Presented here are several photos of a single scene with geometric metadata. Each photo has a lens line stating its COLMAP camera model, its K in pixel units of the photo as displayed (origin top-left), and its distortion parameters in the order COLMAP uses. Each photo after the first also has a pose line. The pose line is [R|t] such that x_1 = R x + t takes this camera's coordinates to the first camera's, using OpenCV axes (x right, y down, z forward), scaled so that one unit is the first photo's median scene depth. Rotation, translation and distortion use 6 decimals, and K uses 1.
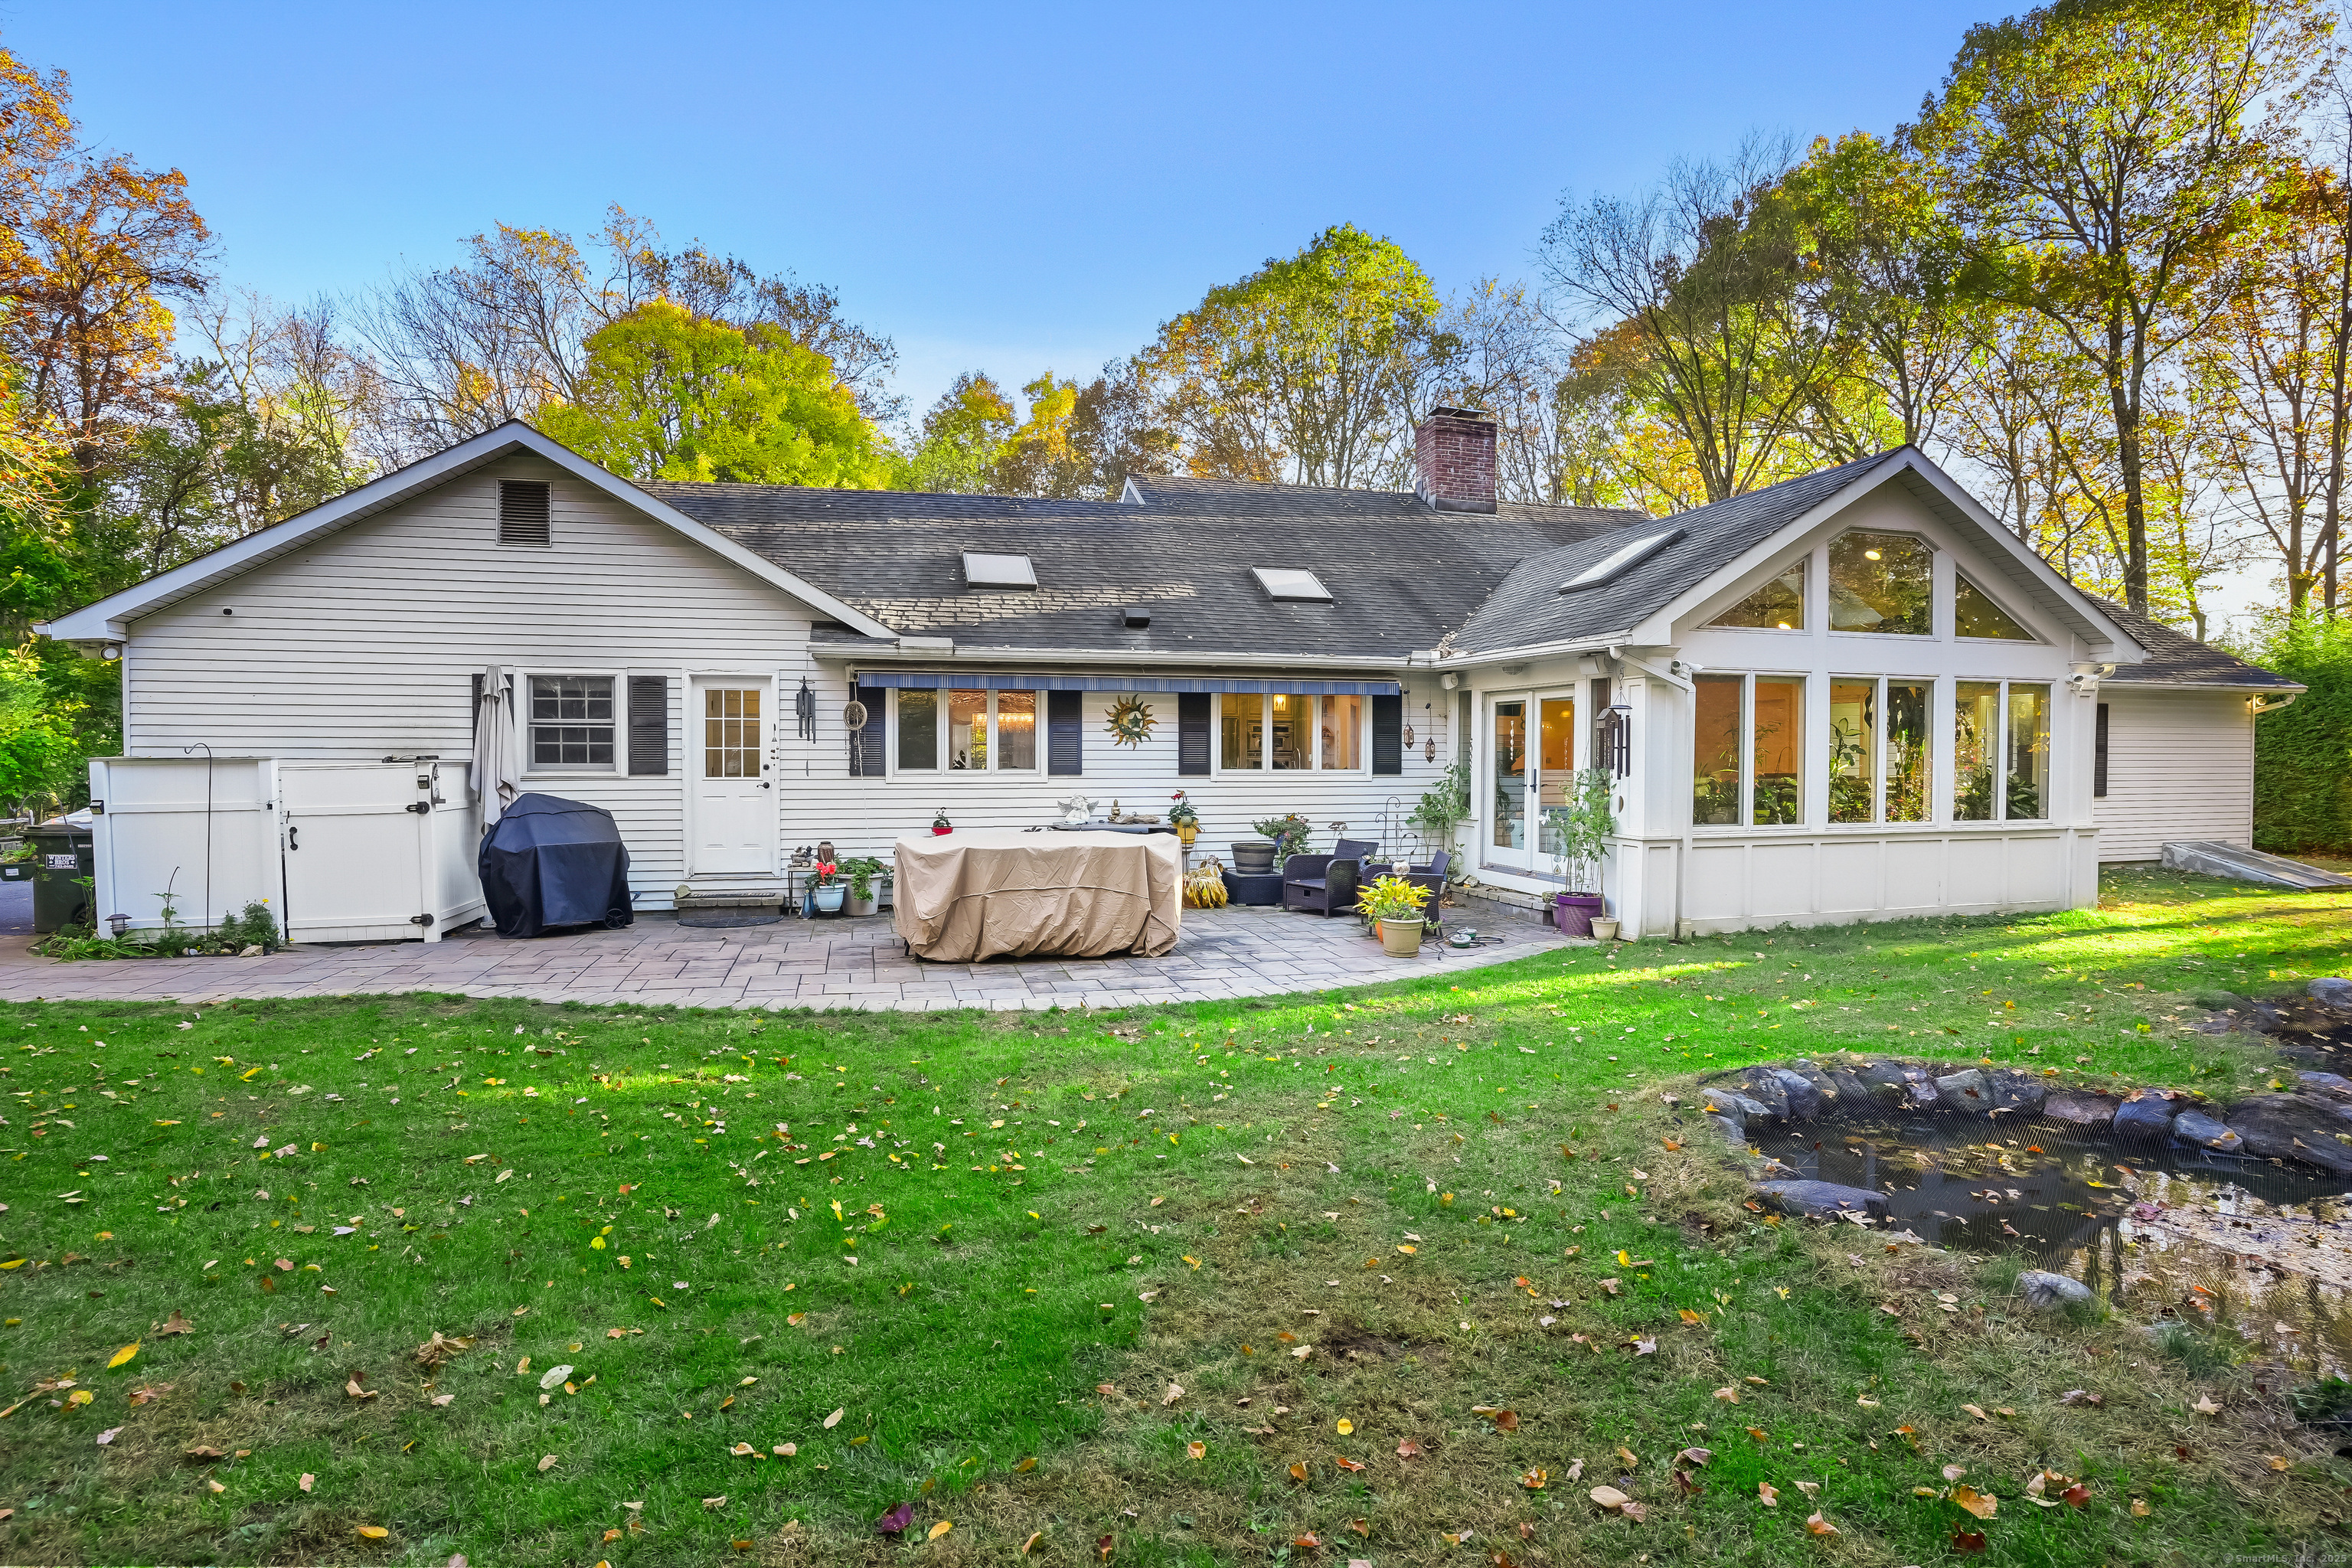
lens RADIAL K [[1136.6, 0, 1169.4], [0, 1136.6, 785.1], [0, 0, 1]] dist [-0.042374, 0.002710]
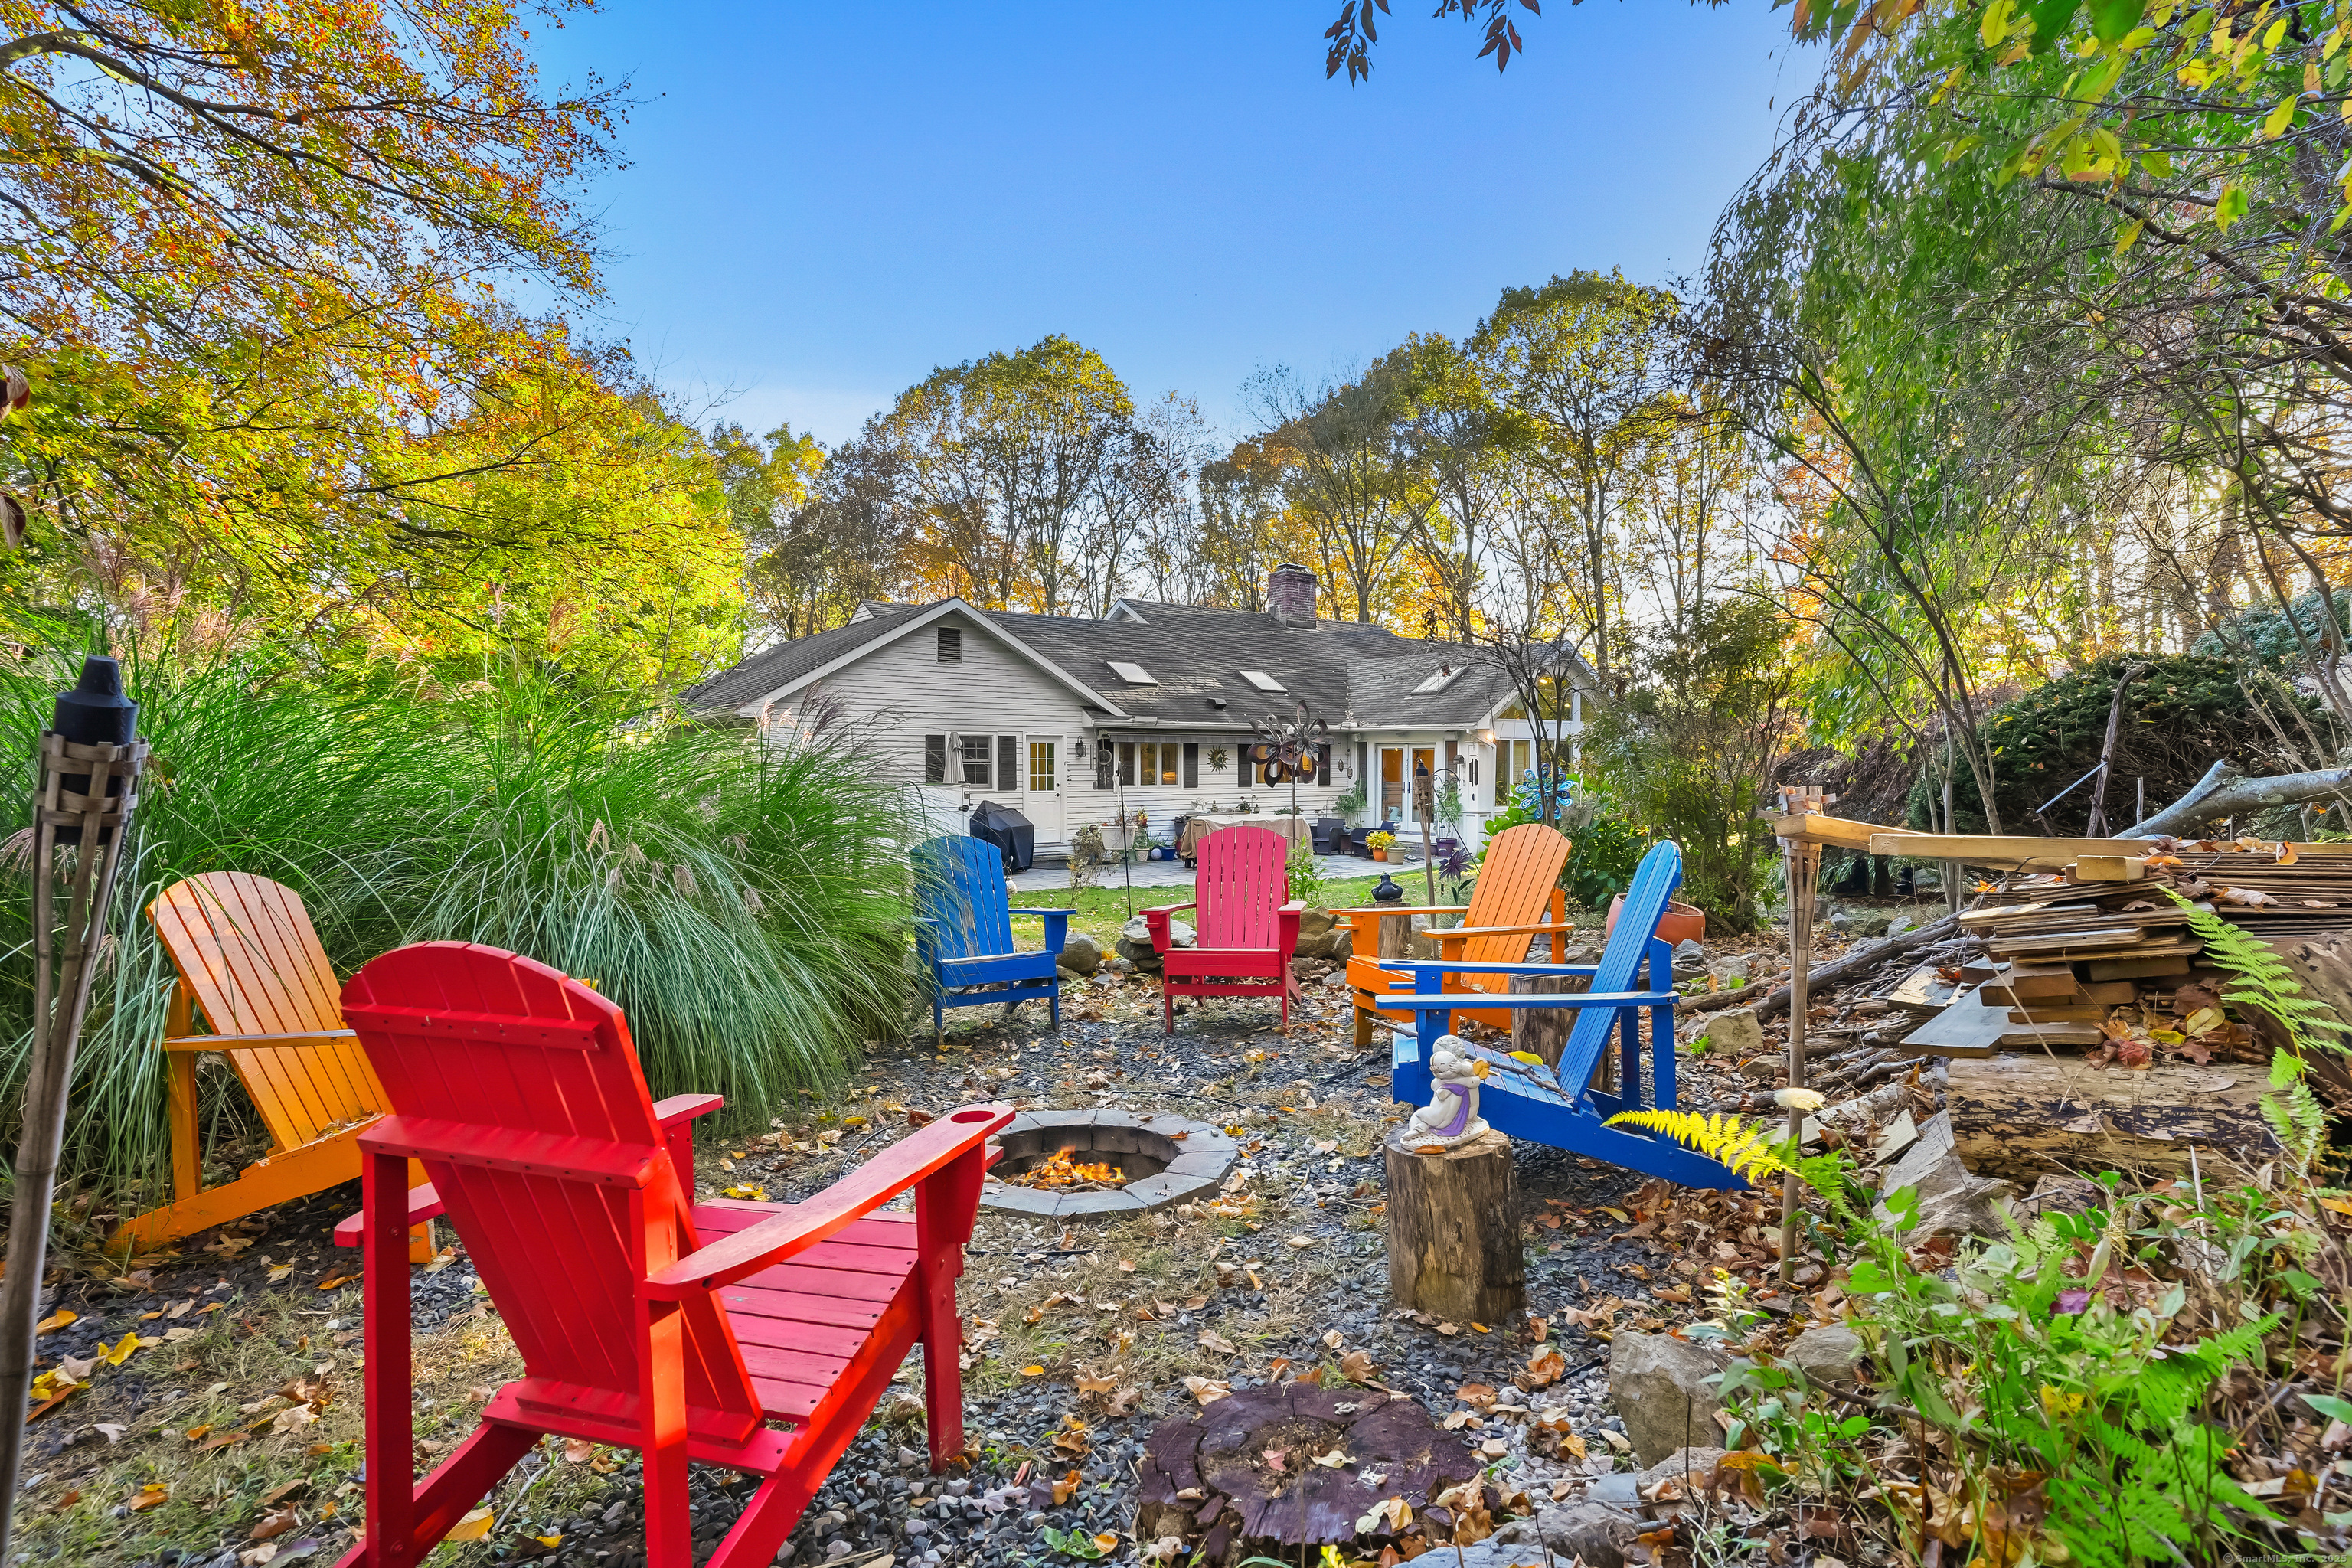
lens RADIAL K [[1136.6, 0, 1183.0], [0, 1136.6, 775.6], [0, 0, 1]] dist [-0.042374, 0.002710]
pose [[0.924871, -0.007566, 0.380206, -0.866658], [0.014889, 0.999756, -0.016325, 0.001458], [-0.379989, 0.020759, 0.924758, -0.775938]]
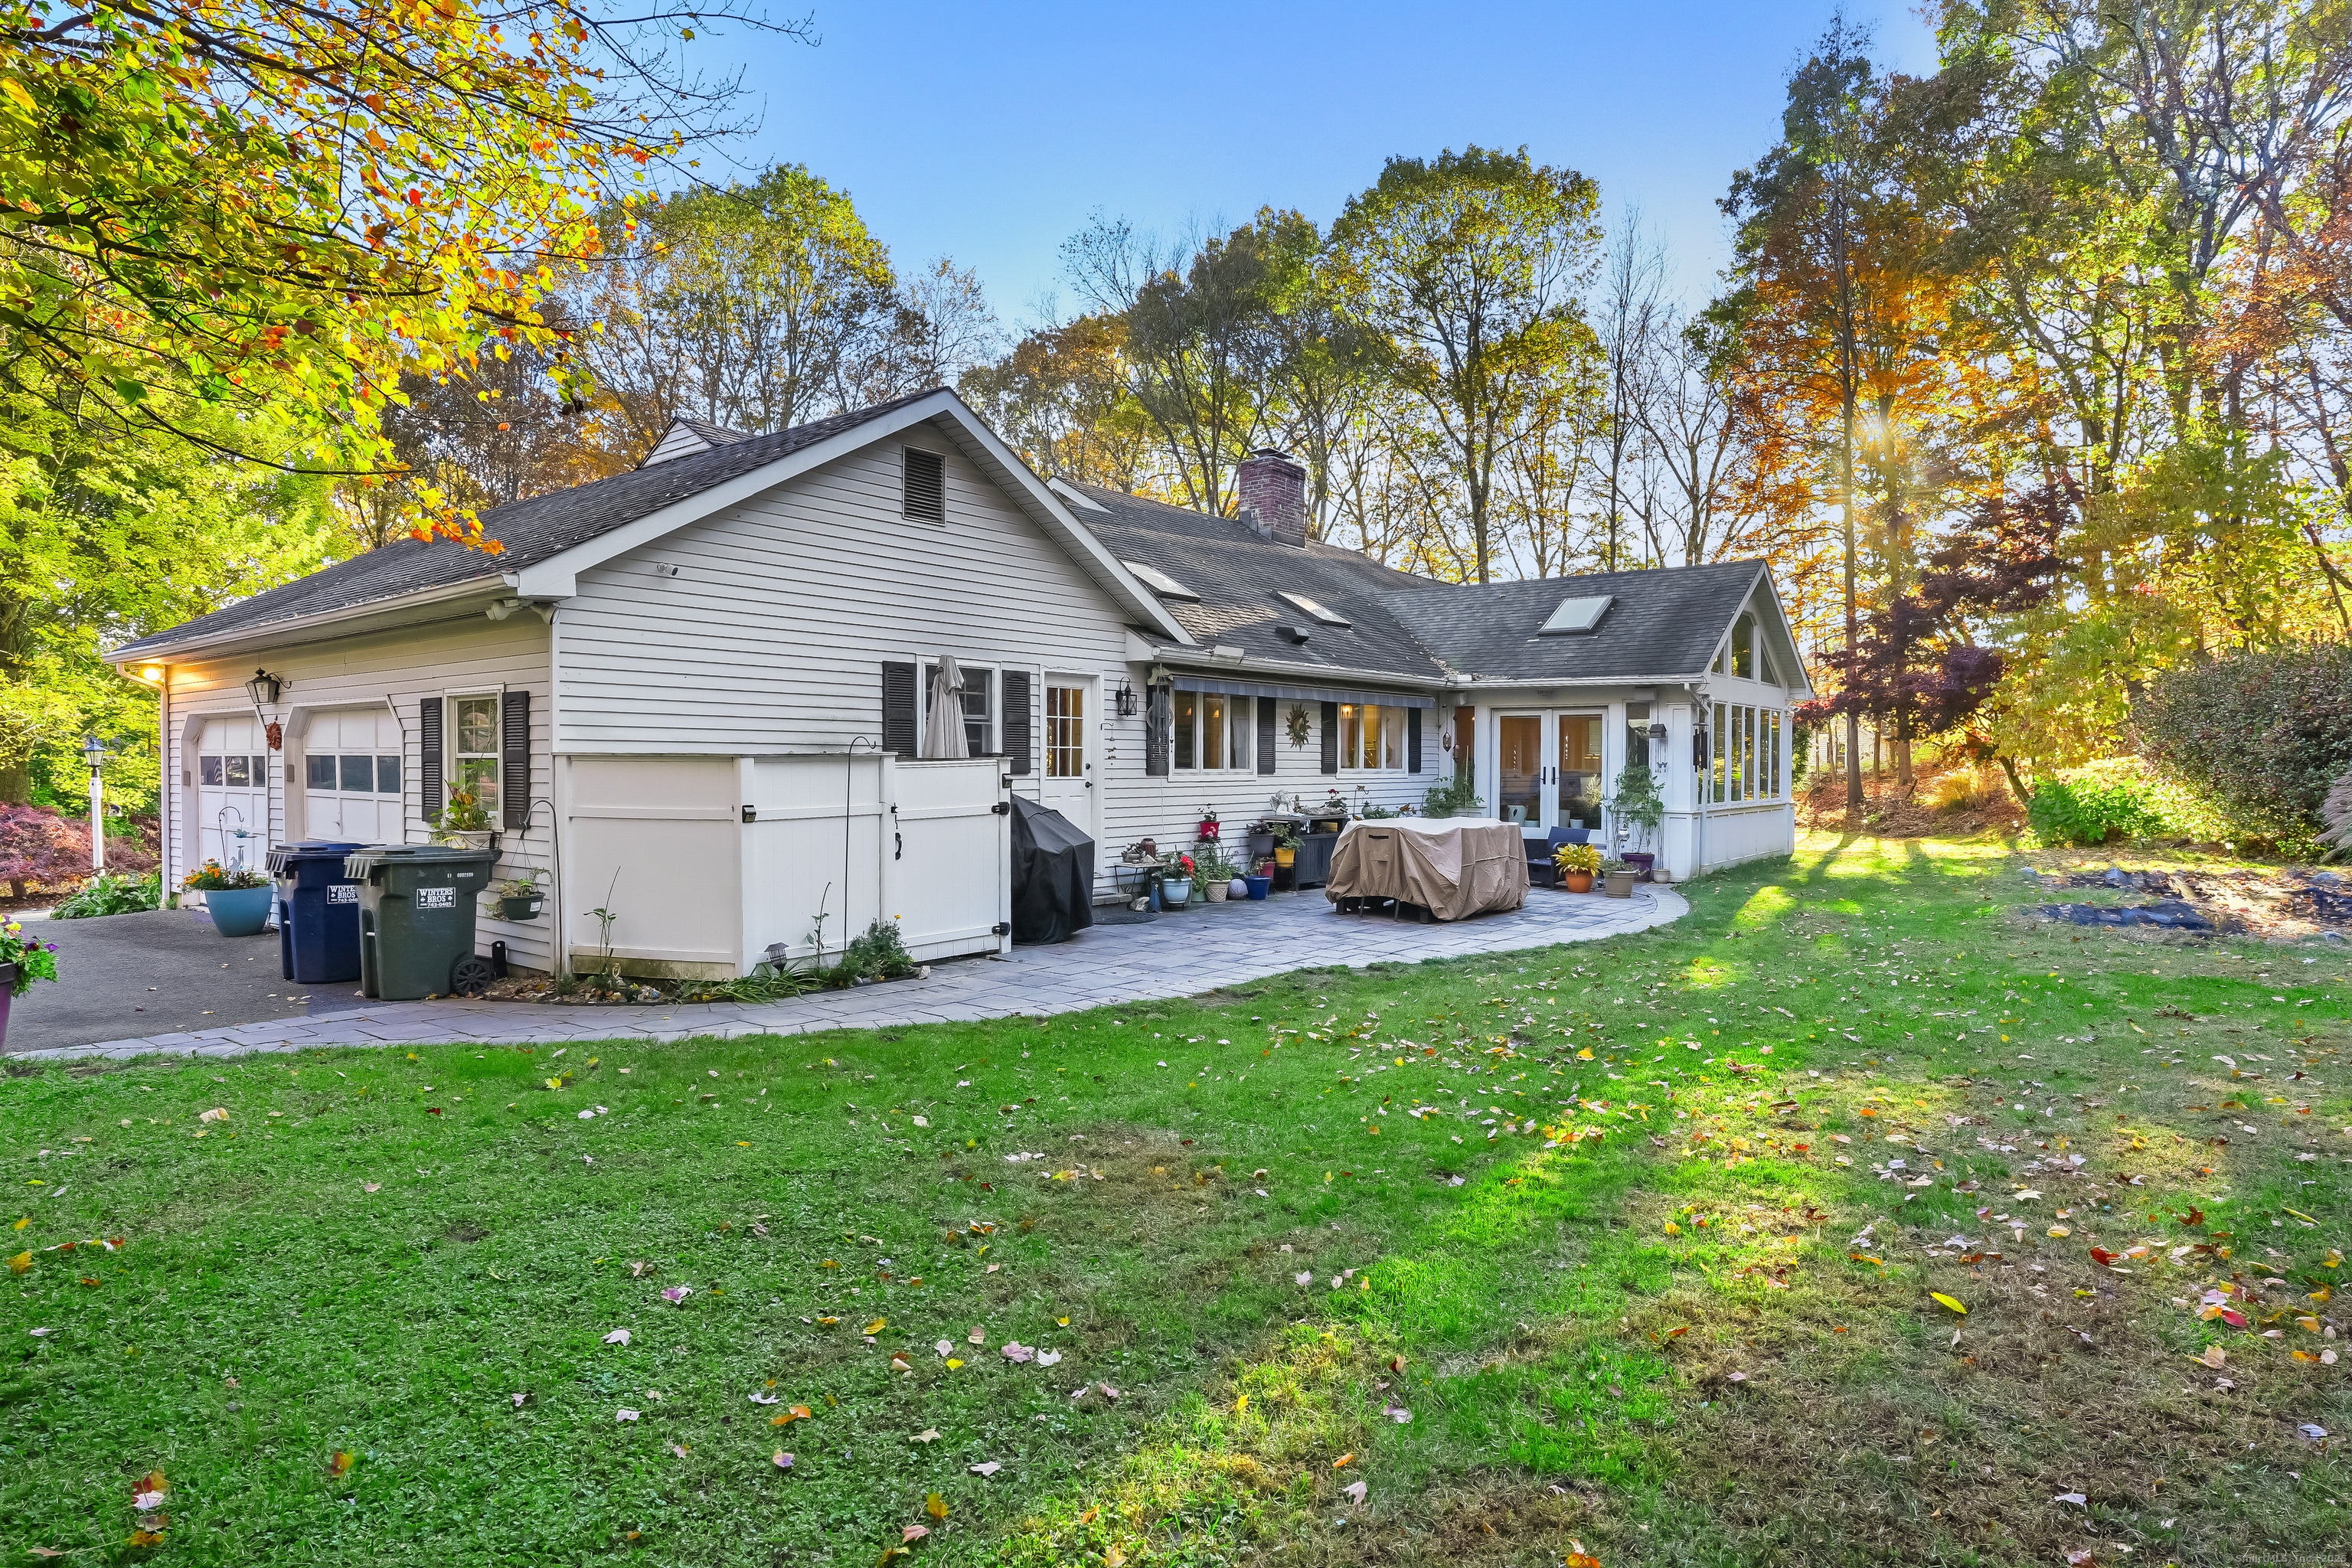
lens RADIAL K [[1299.6, 0, 1177.2], [0, 1299.6, 795.9], [0, 0, 1]] dist [-0.041455, -0.000339]
pose [[0.804929, -0.015161, 0.593177, -0.971425], [0.015610, 0.999869, 0.004373, 0.005995], [-0.593165, 0.005740, 0.805060, 0.030348]]
